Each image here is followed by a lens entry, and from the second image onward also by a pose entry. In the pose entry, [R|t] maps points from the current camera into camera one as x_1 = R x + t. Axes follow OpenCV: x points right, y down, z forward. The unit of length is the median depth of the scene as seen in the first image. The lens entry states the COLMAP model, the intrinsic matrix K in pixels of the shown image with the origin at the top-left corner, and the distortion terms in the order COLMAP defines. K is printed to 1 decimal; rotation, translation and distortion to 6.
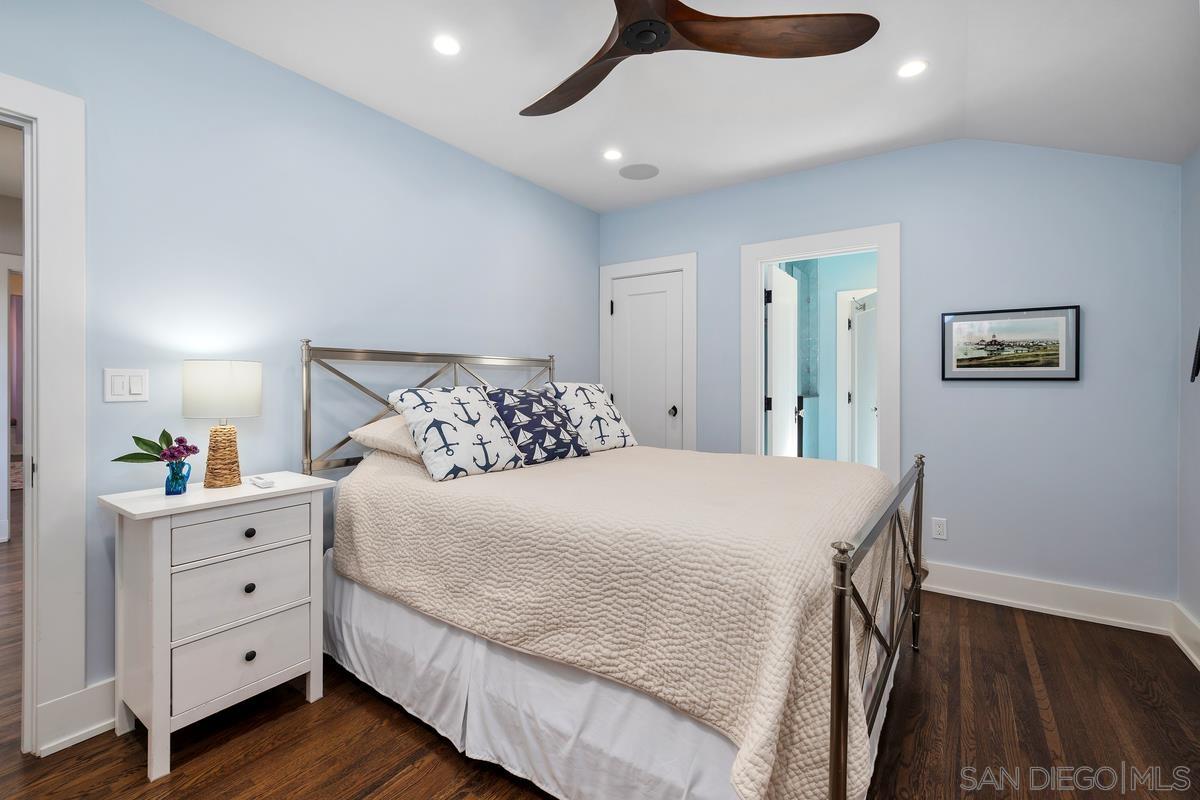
lens RADIAL K [[523.3, 0, 586.6], [0, 523.3, 378.1], [0, 0, 1]] dist [0.002040, 0.000413]
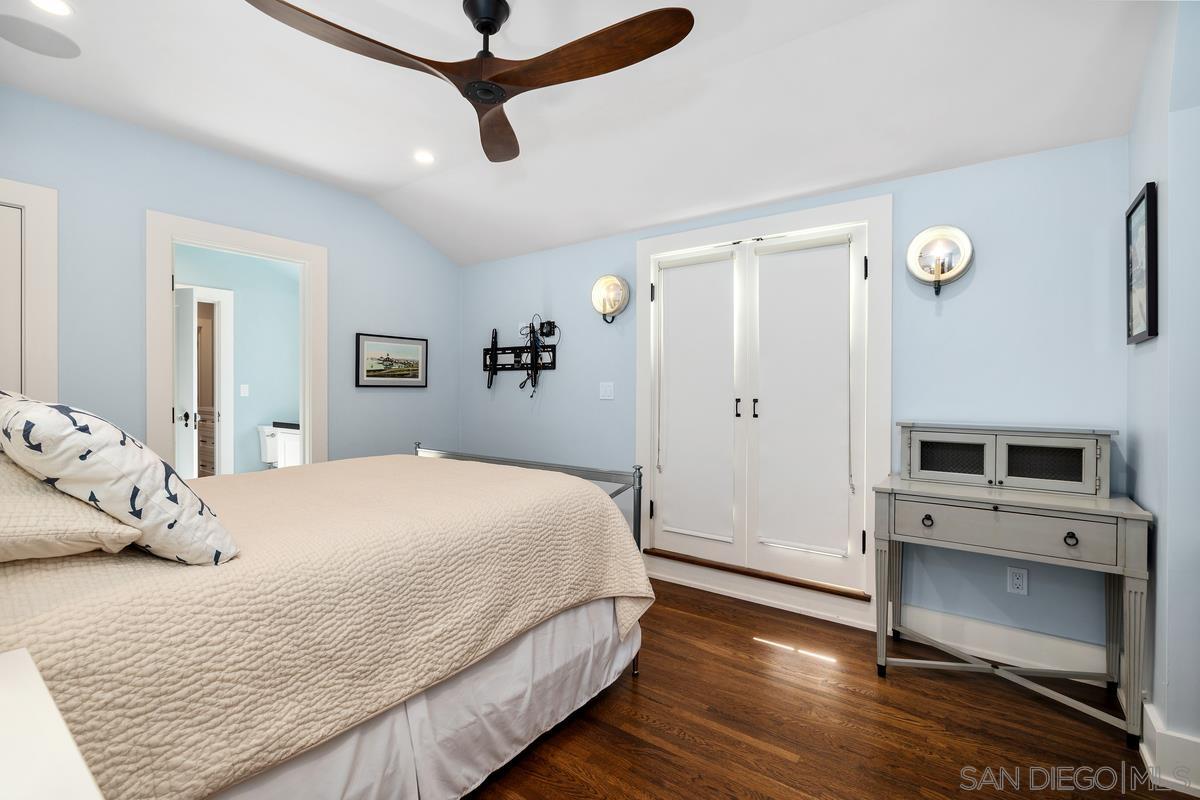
lens RADIAL K [[547.7, 0, 598.7], [0, 547.7, 396.4], [0, 0, 1]] dist [-0.002138, -0.000661]
pose [[0.012928, -0.014896, 0.999805, -0.996432], [-0.010138, 0.999836, 0.015028, 0.003067], [-0.999865, -0.010331, 0.012775, 0.660570]]
